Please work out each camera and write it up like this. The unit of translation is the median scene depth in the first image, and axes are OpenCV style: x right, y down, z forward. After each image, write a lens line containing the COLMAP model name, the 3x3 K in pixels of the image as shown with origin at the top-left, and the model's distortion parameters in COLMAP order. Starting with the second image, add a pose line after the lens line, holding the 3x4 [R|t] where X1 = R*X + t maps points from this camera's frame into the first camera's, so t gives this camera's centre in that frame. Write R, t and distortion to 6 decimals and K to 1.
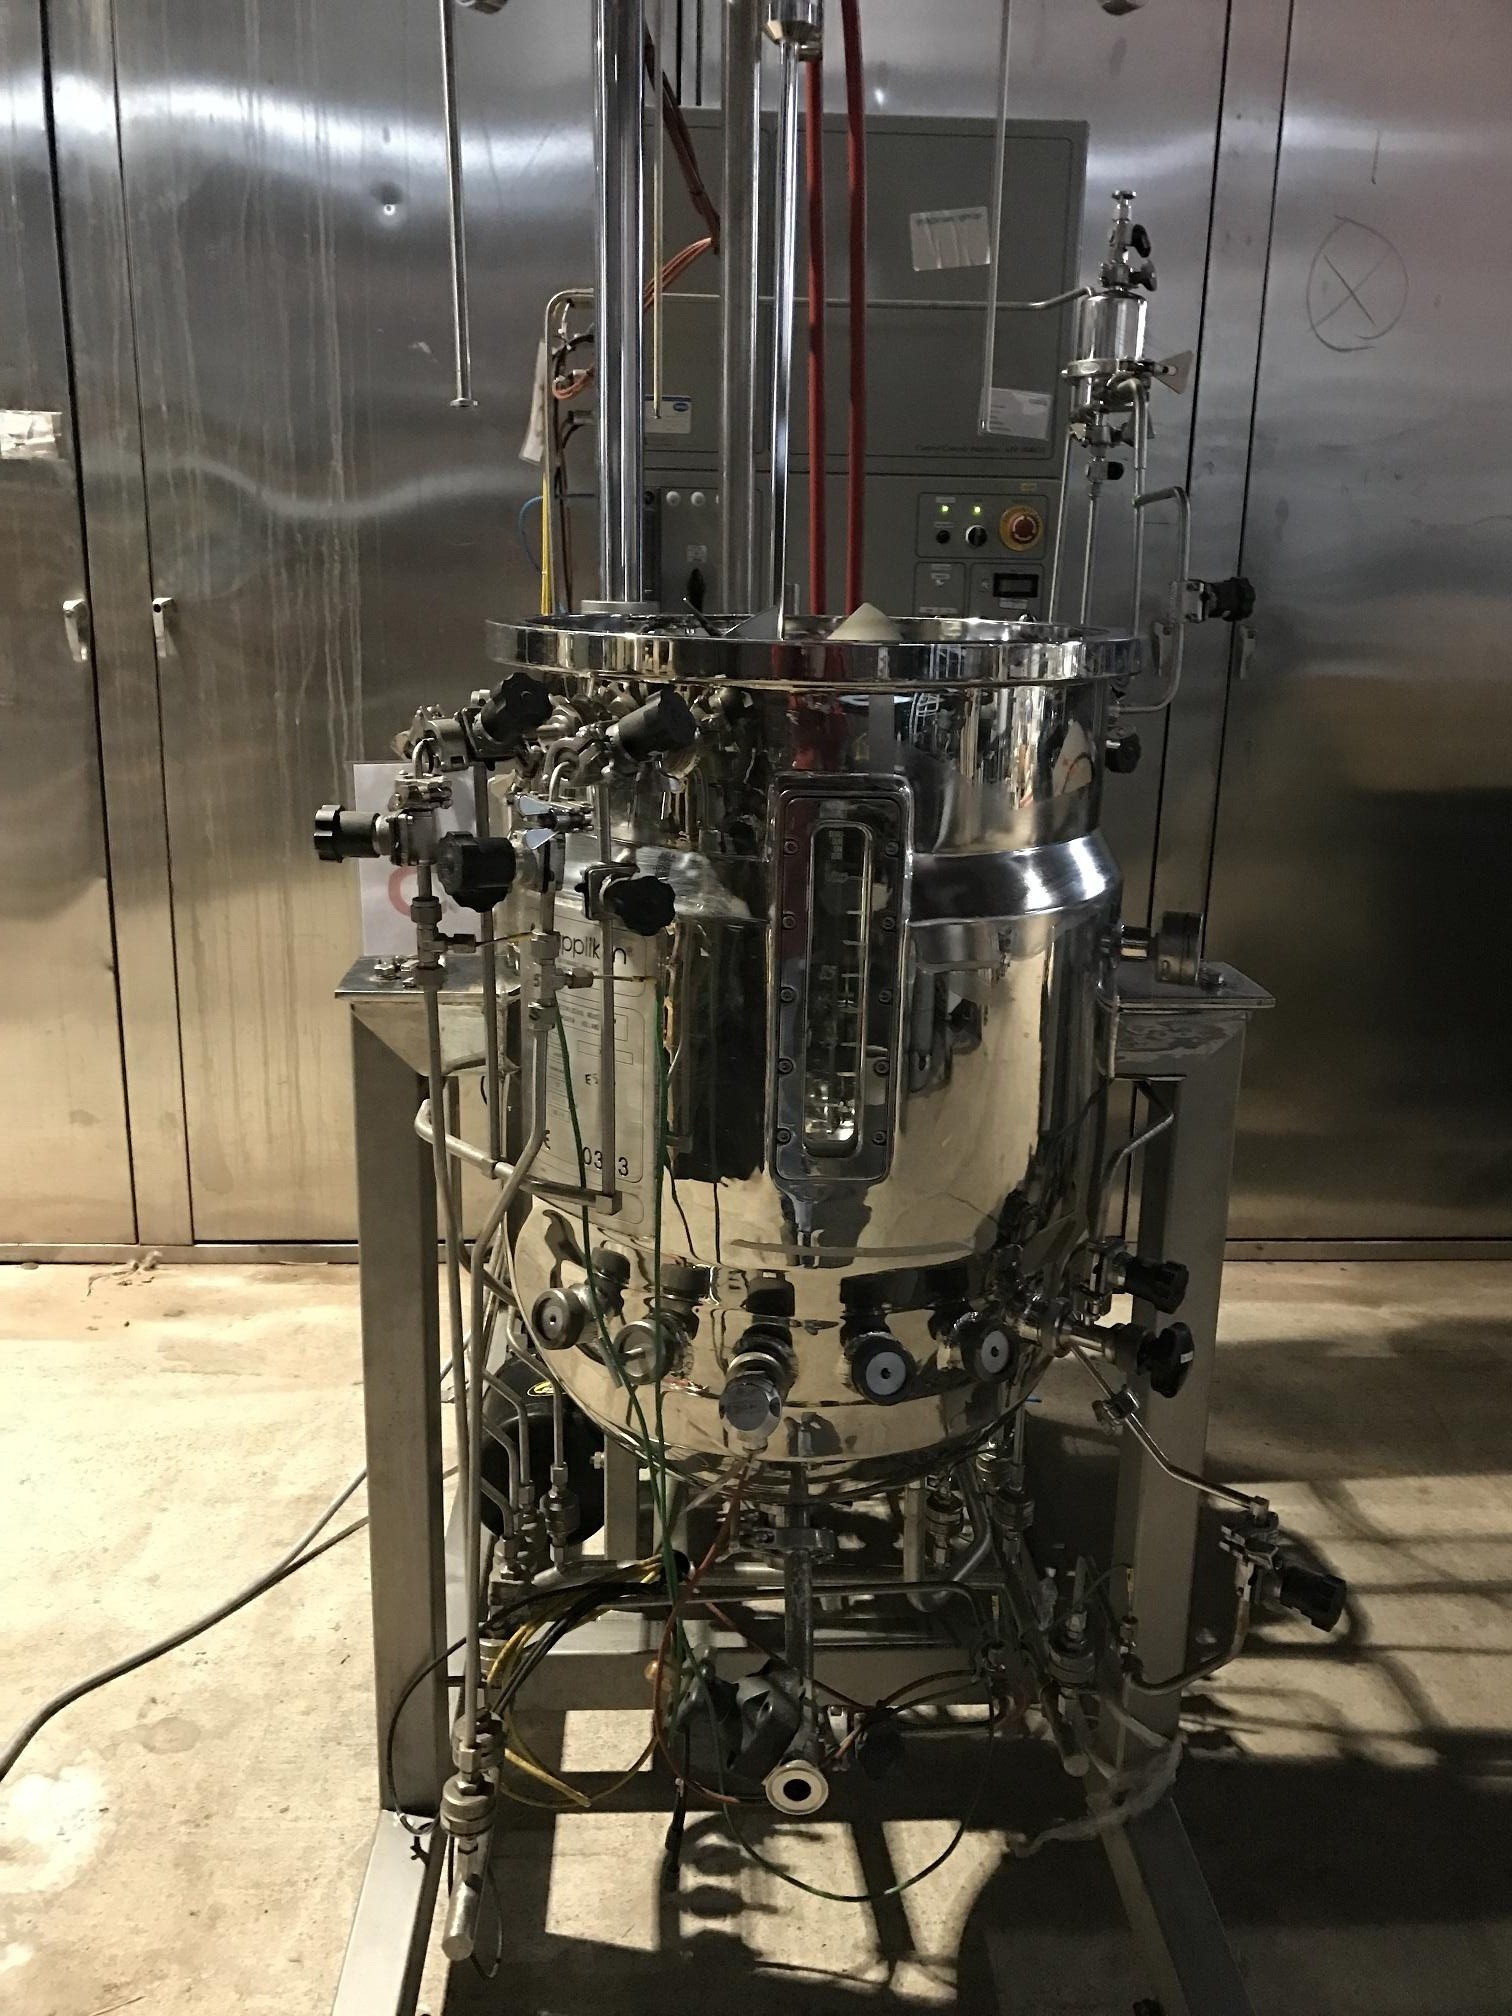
lens RADIAL K [[1666.9, 0, 757.8], [0, 1666.9, 1012.7], [0, 0, 1]] dist [0.000392, -0.002401]
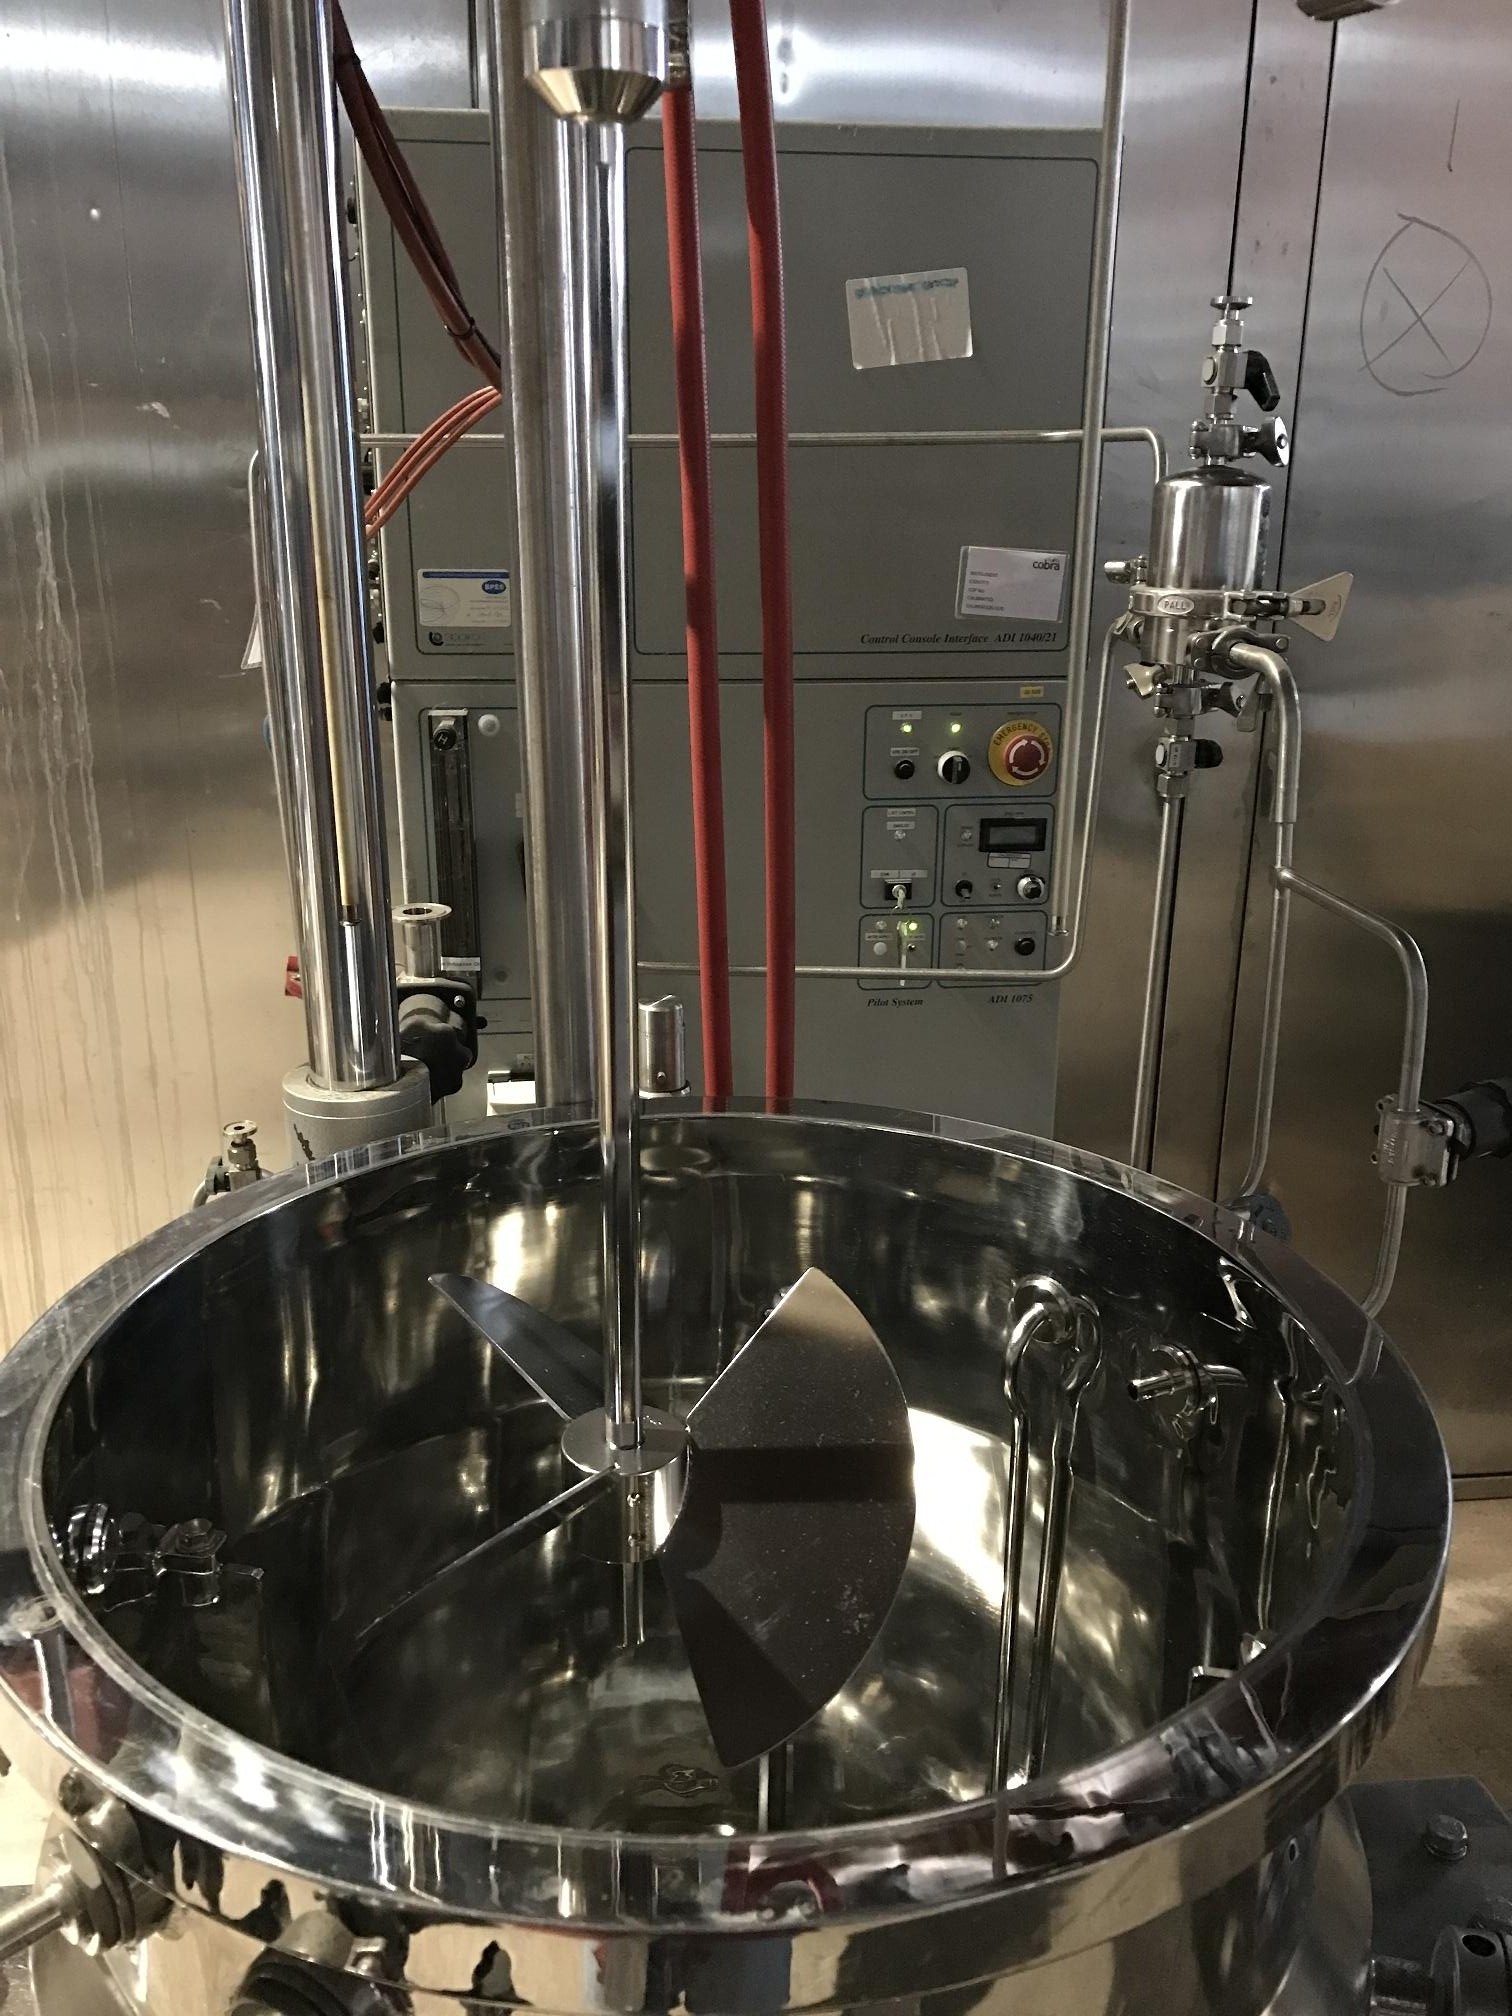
lens RADIAL K [[1666.9, 0, 753.8], [0, 1666.9, 1003.4], [0, 0, 1]] dist [0.000392, -0.002401]
pose [[0.998465, -0.028050, 0.047750, 0.017974], [0.025800, 0.998556, 0.047111, -0.226227], [-0.049003, -0.045807, 0.997748, 0.343525]]
